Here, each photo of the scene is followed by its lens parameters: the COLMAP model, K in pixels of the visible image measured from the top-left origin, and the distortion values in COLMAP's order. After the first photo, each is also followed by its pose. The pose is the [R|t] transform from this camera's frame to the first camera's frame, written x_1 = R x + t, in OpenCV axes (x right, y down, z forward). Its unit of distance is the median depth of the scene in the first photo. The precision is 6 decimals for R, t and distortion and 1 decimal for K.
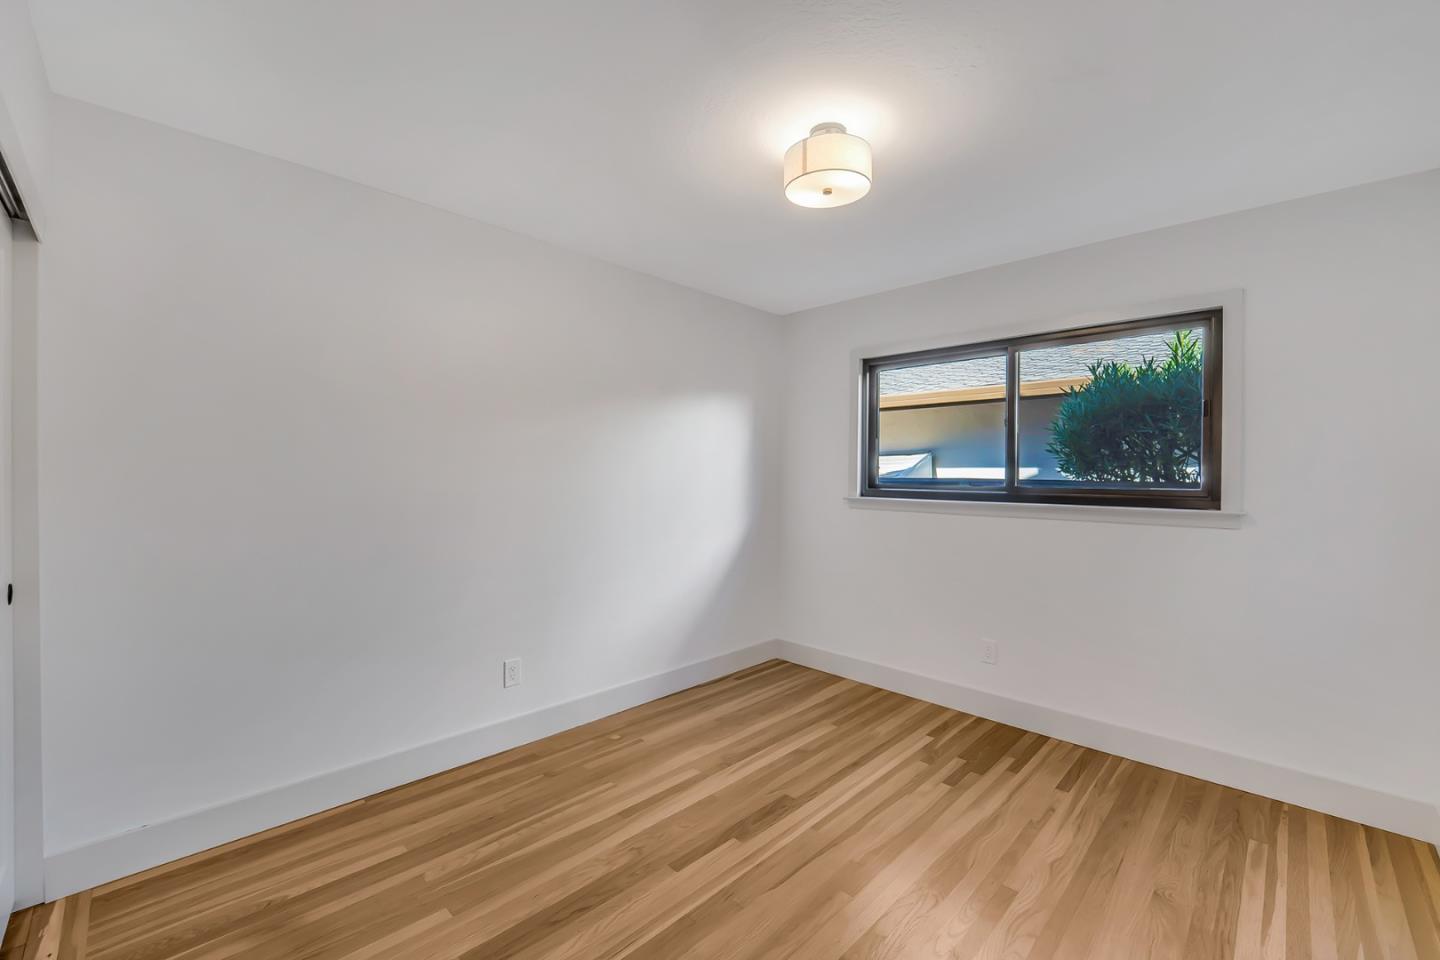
lens RADIAL K [[598.7, 0, 707.2], [0, 598.7, 479.6], [0, 0, 1]] dist [-0.008350, -0.002002]
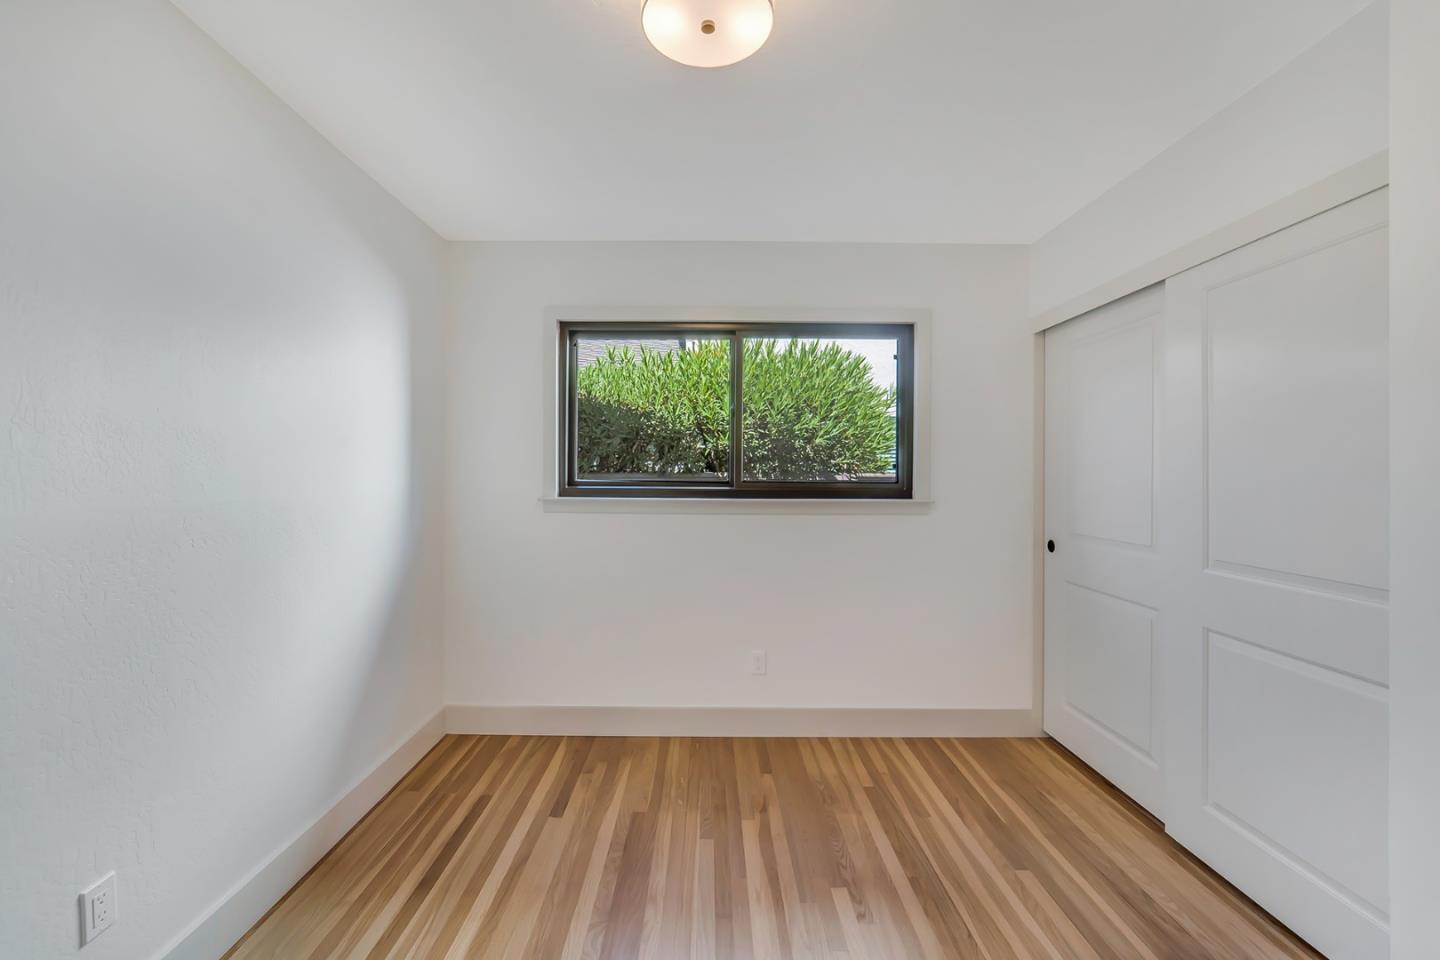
lens RADIAL K [[598.7, 0, 727.9], [0, 598.7, 482.1], [0, 0, 1]] dist [-0.008350, -0.002002]
pose [[0.706265, -0.006084, 0.707921, -0.140474], [0.006042, 0.999978, 0.002566, 0.008845], [-0.707922, 0.002465, 0.706287, 0.294668]]
